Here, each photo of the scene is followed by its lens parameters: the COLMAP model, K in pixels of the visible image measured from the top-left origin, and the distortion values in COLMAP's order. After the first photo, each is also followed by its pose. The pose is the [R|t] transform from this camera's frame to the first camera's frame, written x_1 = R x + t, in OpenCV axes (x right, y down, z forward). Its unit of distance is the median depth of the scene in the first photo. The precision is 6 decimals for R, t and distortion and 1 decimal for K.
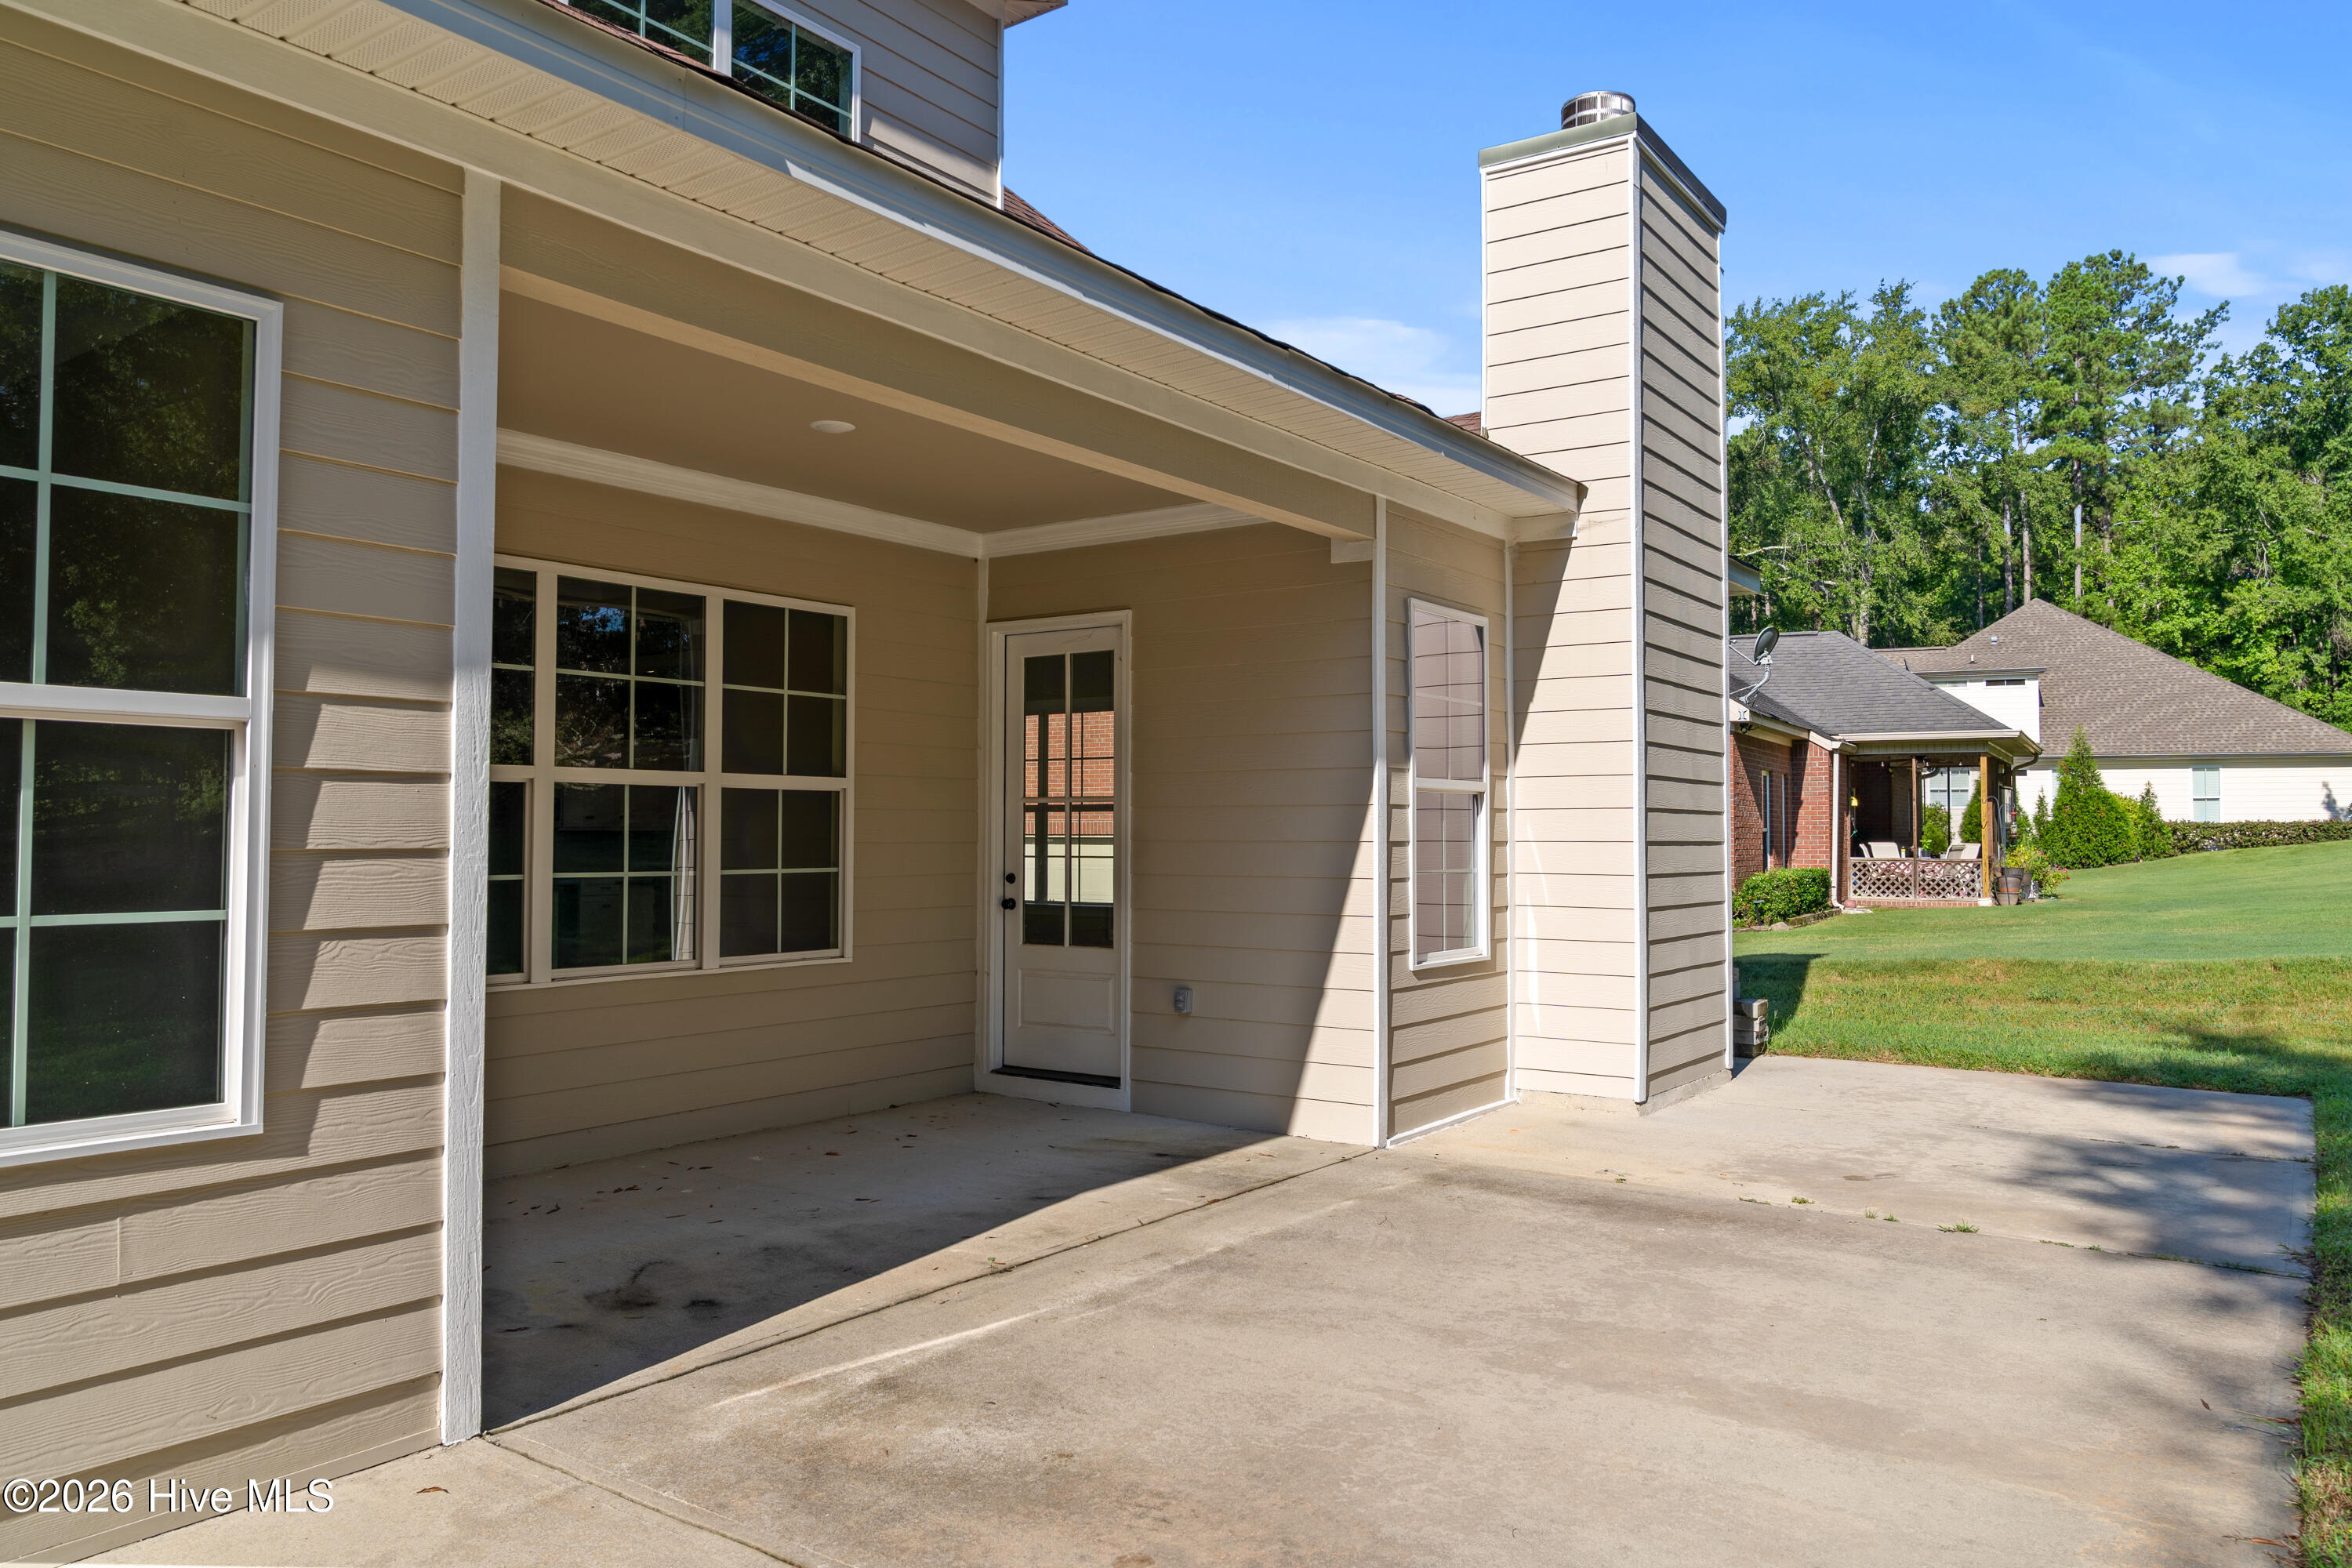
lens RADIAL K [[1642.0, 0, 1170.3], [0, 1642.0, 773.4], [0, 0, 1]] dist [-0.021153, -0.000665]
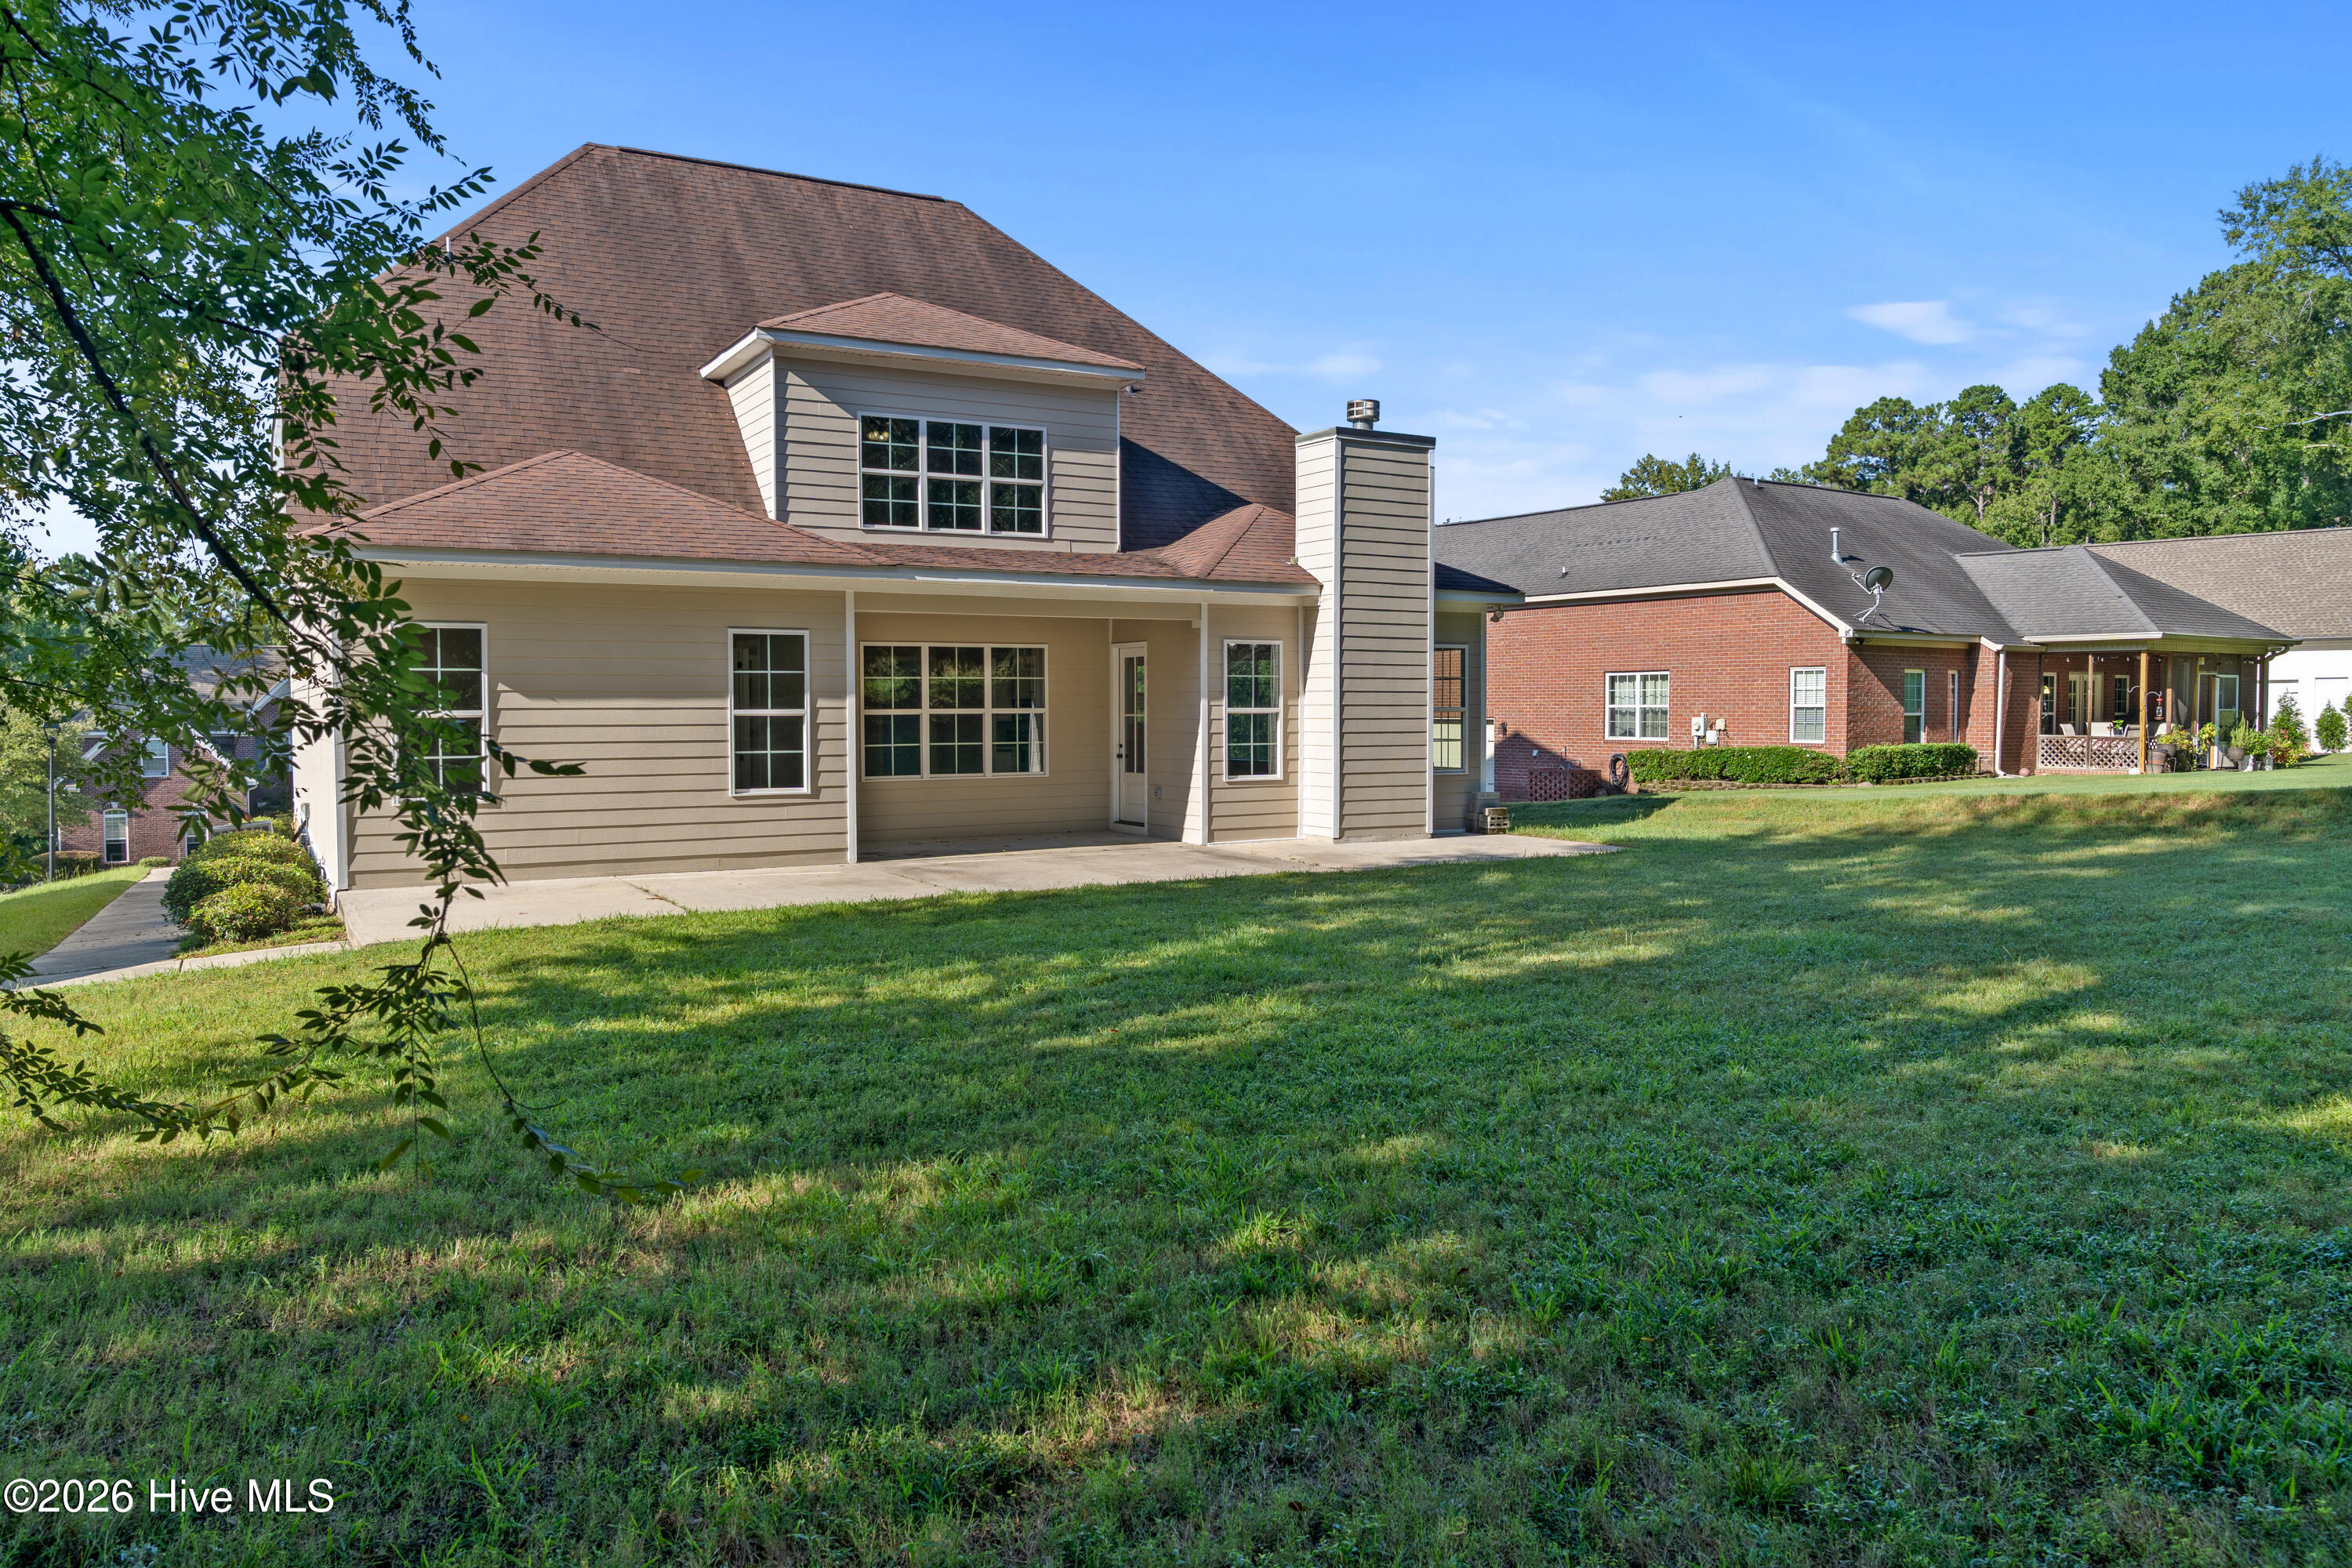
lens RADIAL K [[1642.3, 0, 1134.5], [0, 1642.3, 785.1], [0, 0, 1]] dist [-0.025880, 0.000319]
pose [[0.892317, 0.017499, -0.451069, 1.233497], [0.022070, 0.996362, 0.082312, -0.096565], [0.450869, -0.083404, 0.888685, -1.439232]]
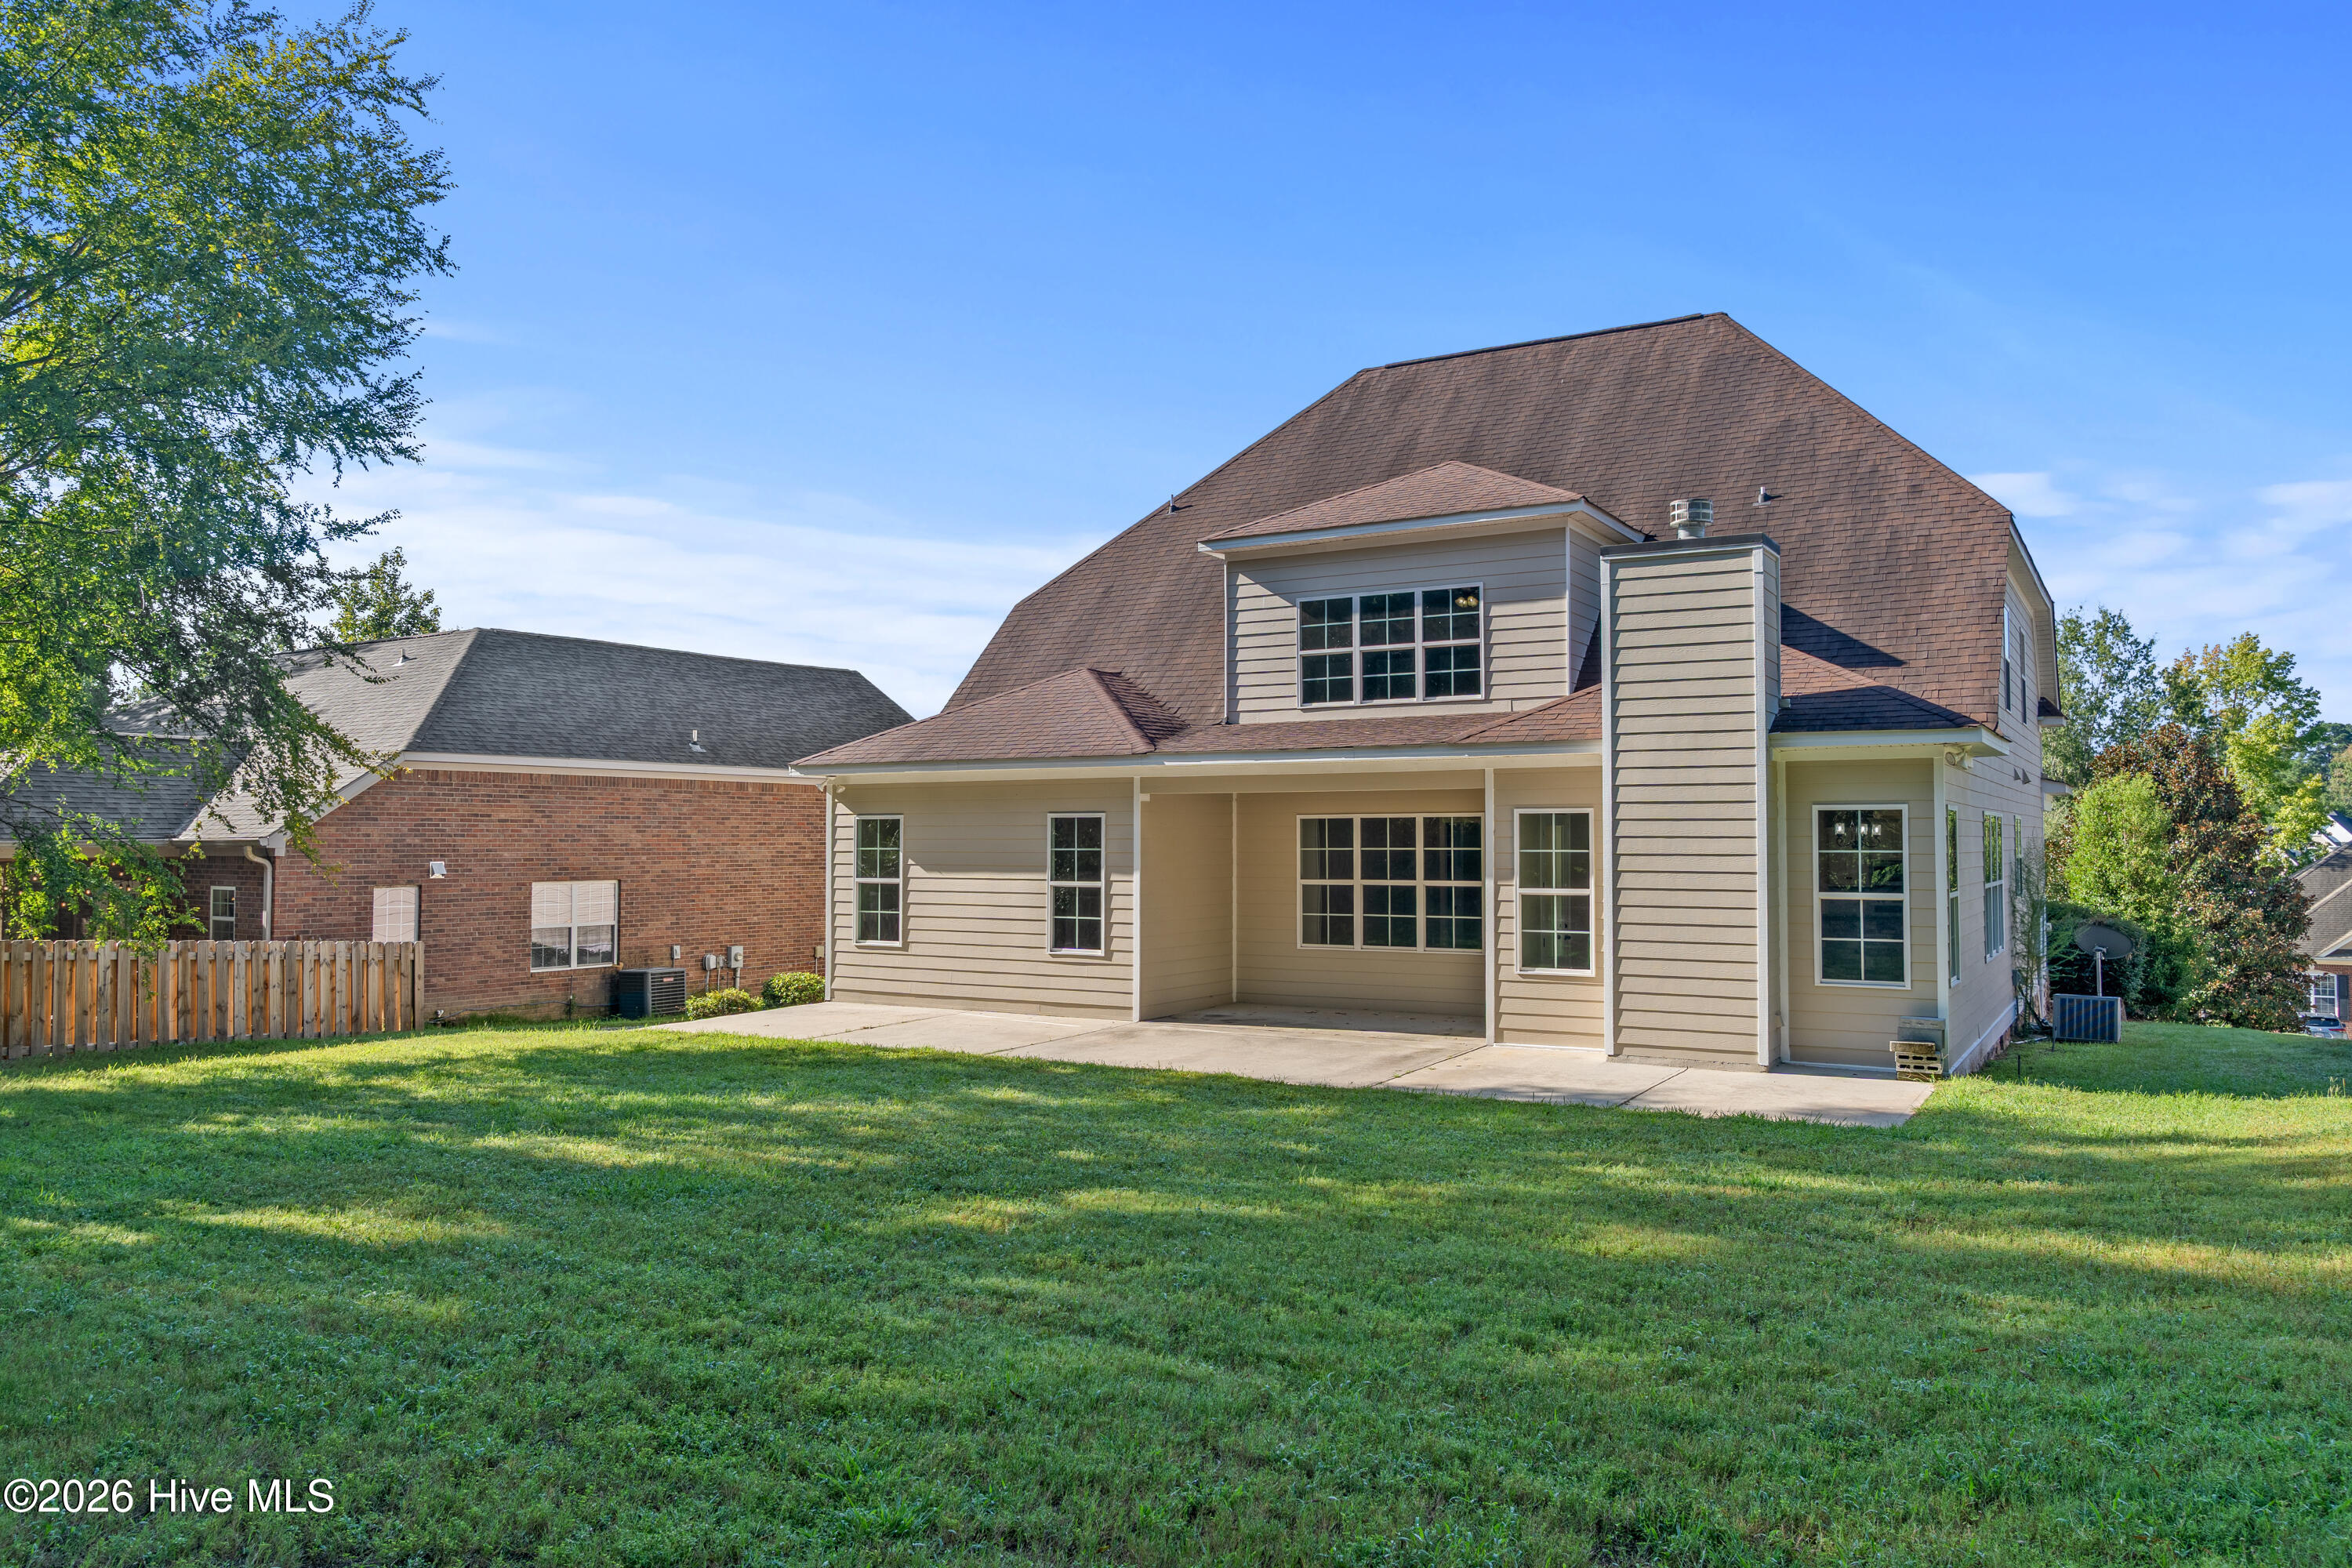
lens RADIAL K [[1642.3, 0, 1134.5], [0, 1642.3, 785.1], [0, 0, 1]] dist [-0.025880, 0.000319]
pose [[0.026913, -0.032914, -0.999096, 2.463243], [0.042534, 0.998590, -0.031752, -0.092740], [0.998732, -0.041641, 0.028275, 0.442917]]
